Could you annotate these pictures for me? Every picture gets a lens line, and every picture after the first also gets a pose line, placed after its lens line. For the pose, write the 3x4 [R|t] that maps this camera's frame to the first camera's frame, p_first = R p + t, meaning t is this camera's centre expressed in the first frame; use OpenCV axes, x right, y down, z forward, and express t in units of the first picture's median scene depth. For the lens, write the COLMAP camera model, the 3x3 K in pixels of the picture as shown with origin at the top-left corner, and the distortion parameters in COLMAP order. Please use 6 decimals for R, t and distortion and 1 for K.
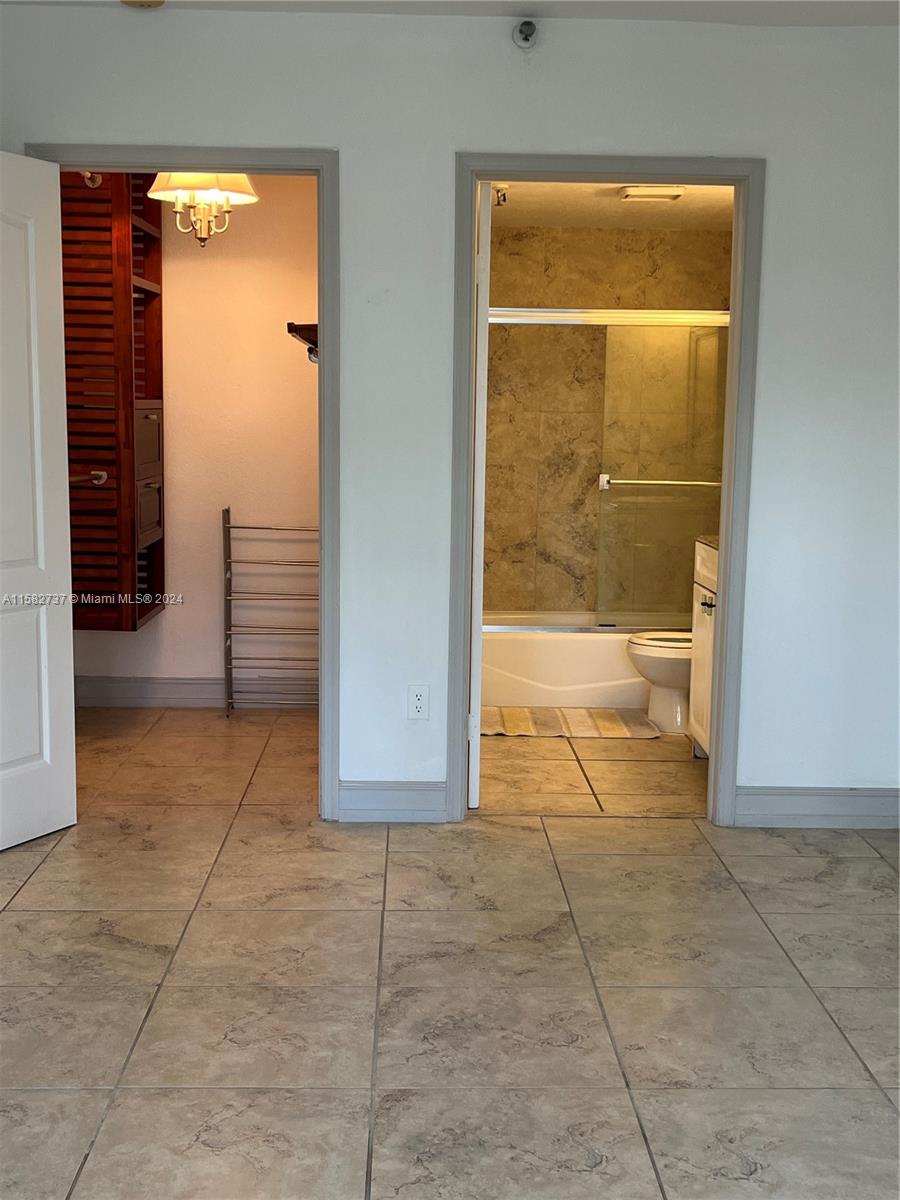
lens RADIAL K [[1427.7, 0, 453.5], [0, 1427.7, 626.9], [0, 0, 1]] dist [0.028530, 0.000000]
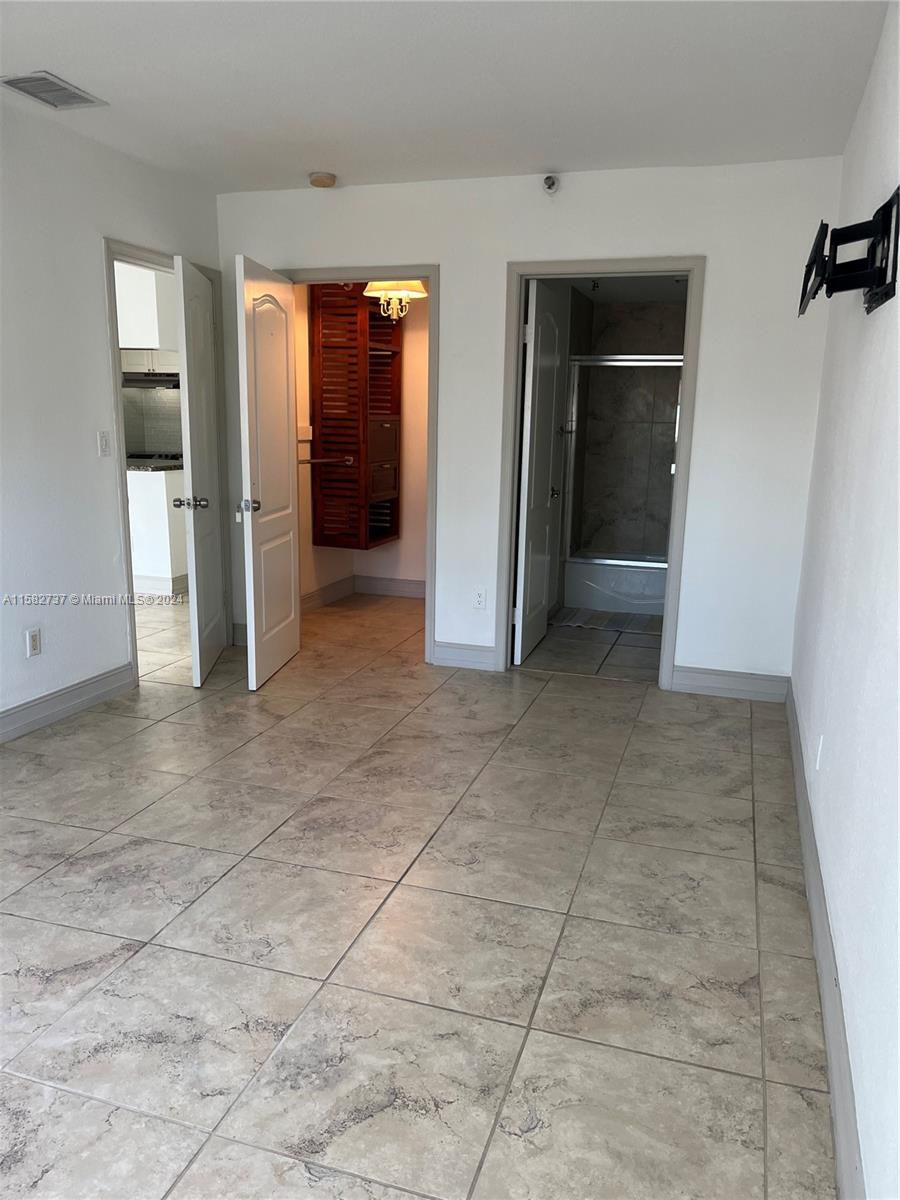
lens RADIAL K [[912.9, 0, 447.3], [0, 912.9, 615.5], [0, 0, 1]] dist [0.055162, -0.072859]
pose [[0.943892, 0.073075, -0.322070, 0.258527], [-0.053927, 0.996227, 0.067992, 0.002060], [0.325823, -0.046809, 0.944271, -0.025858]]
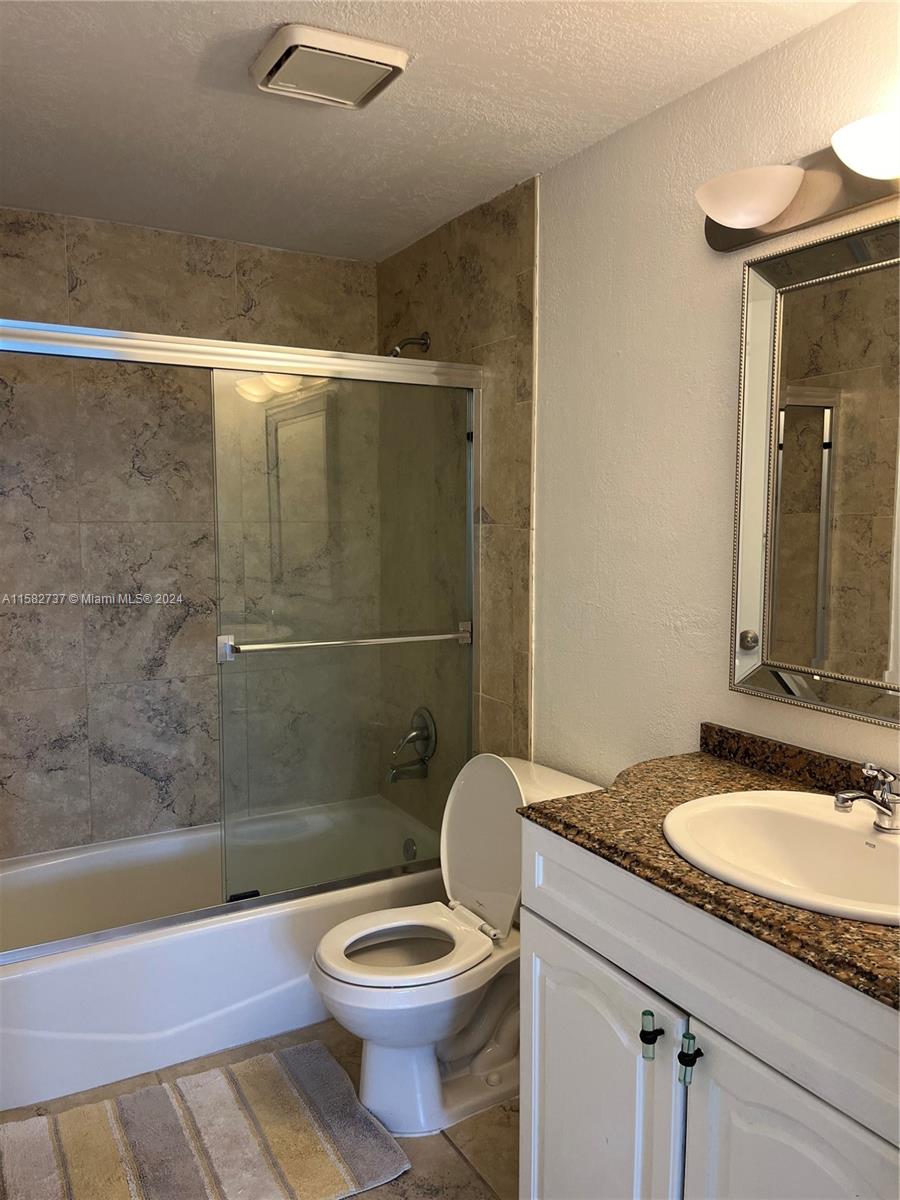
lens RADIAL K [[912.9, 0, 451.7], [0, 912.9, 616.6], [0, 0, 1]] dist [0.055162, -0.072859]
pose [[0.883998, -0.066509, 0.462736, 0.023503], [0.080497, 0.996699, -0.010522, -0.130567], [-0.460509, 0.046551, 0.886434, 0.810096]]
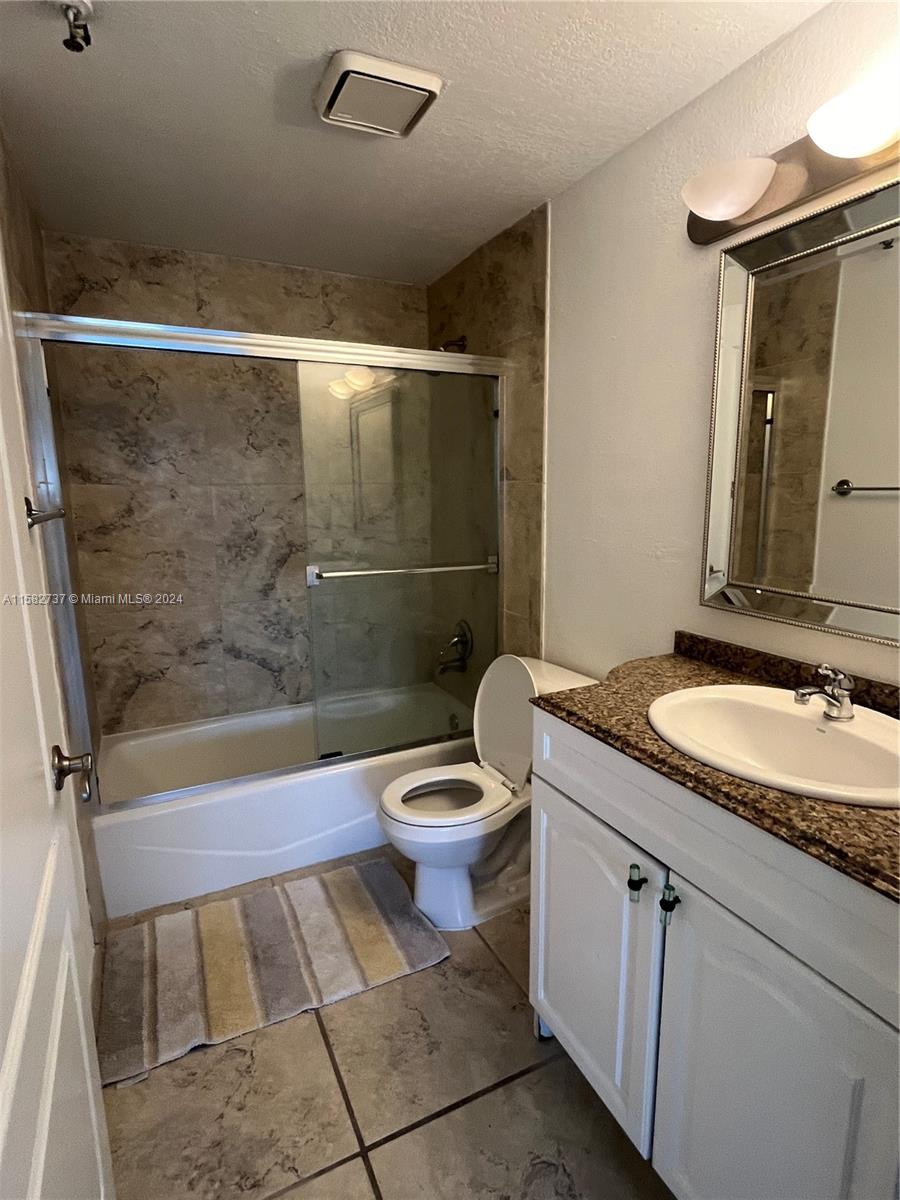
lens RADIAL K [[620.7, 0, 455.8], [0, 620.7, 606.6], [0, 0, 1]] dist [-0.005832, 0.002531]
pose [[0.907235, -0.102010, 0.408066, 0.049829], [0.084622, 0.994575, 0.060492, -0.124844], [-0.412023, -0.020349, 0.910946, 0.850546]]
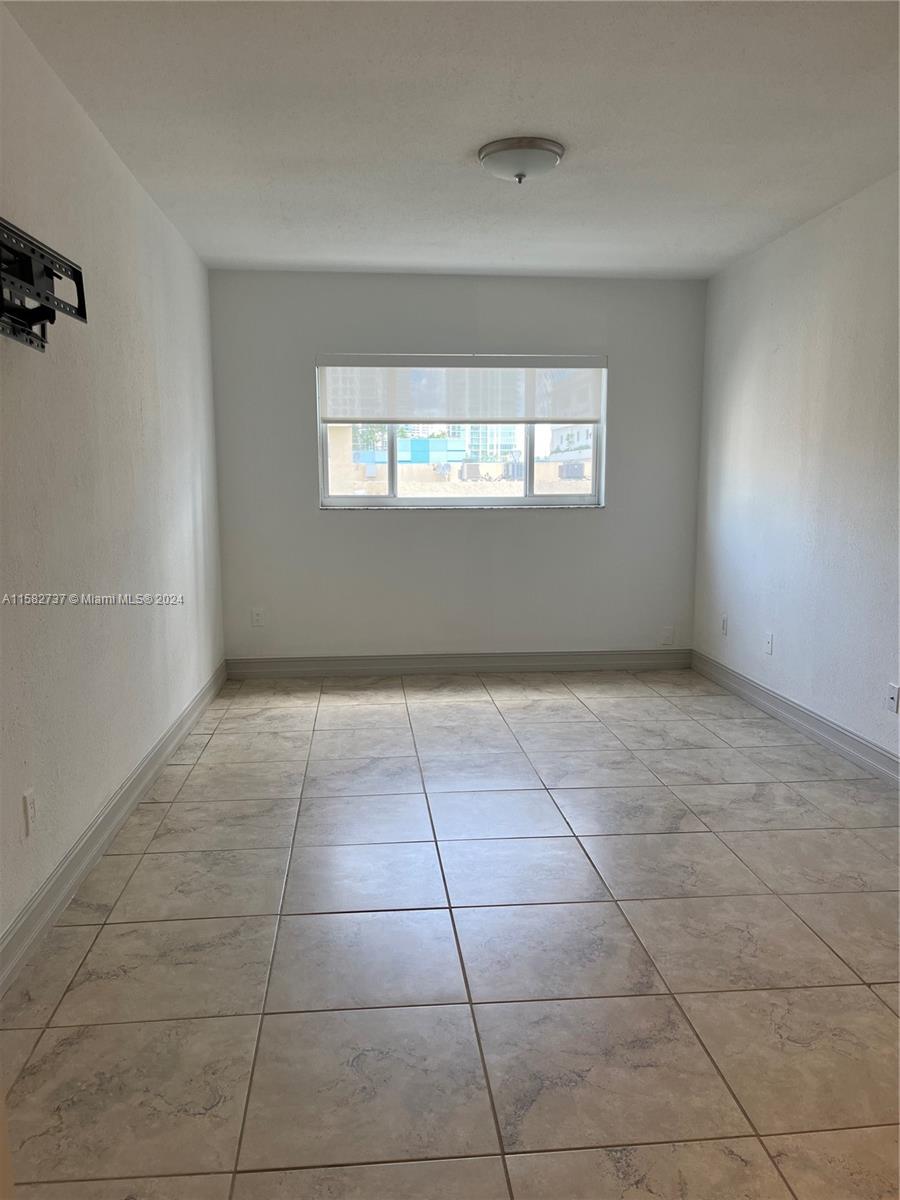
lens RADIAL K [[912.9, 0, 443.9], [0, 912.9, 612.6], [0, 0, 1]] dist [0.055162, -0.072859]
pose [[-0.998064, -0.001217, -0.062182, 0.105944], [-0.019120, 0.957392, 0.288157, -0.143173], [0.059182, 0.288788, -0.955562, 1.026397]]
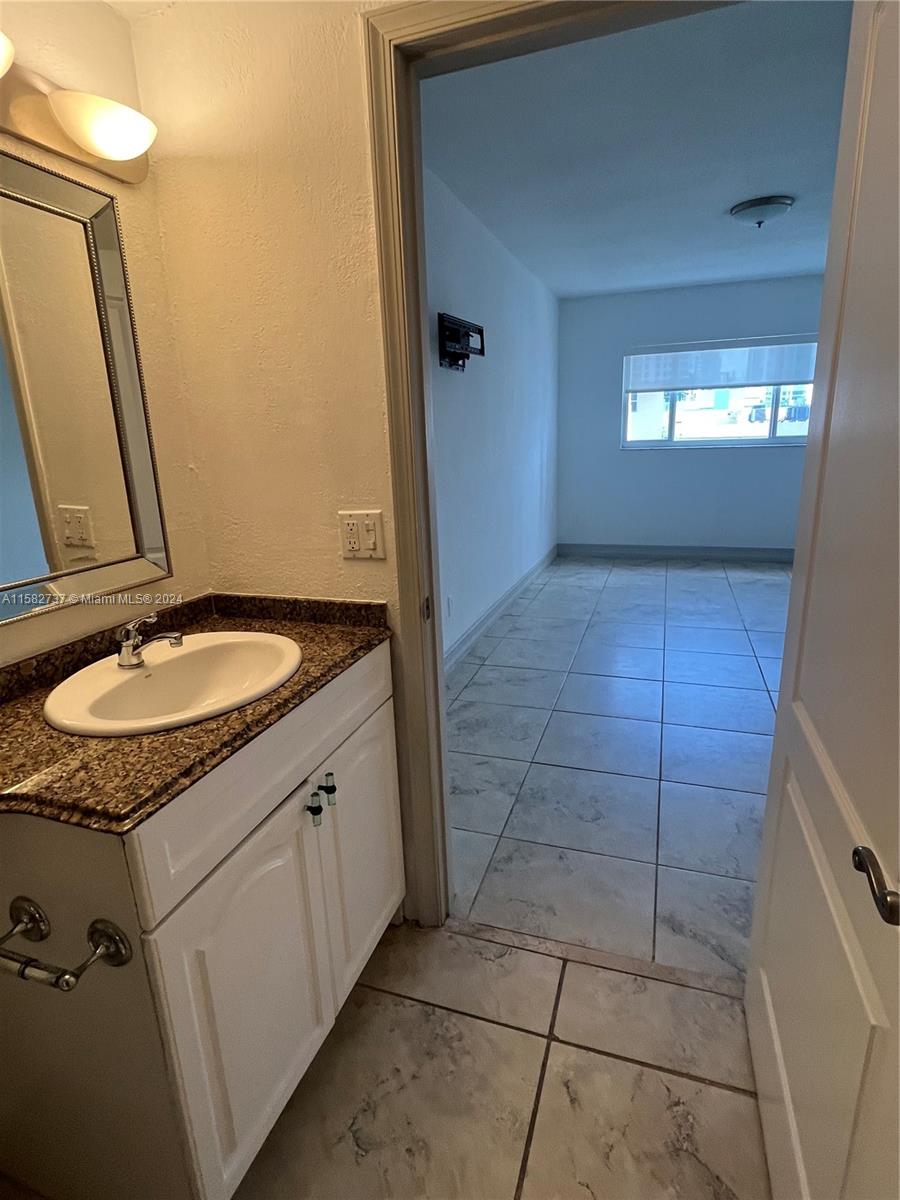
lens RADIAL K [[620.7, 0, 446.3], [0, 620.7, 602.0], [0, 0, 1]] dist [-0.005832, 0.002531]
pose [[-0.932989, -0.075569, 0.351883, 0.058209], [0.076568, 0.913650, 0.399226, -0.173789], [-0.351667, 0.399417, -0.846638, 1.157240]]
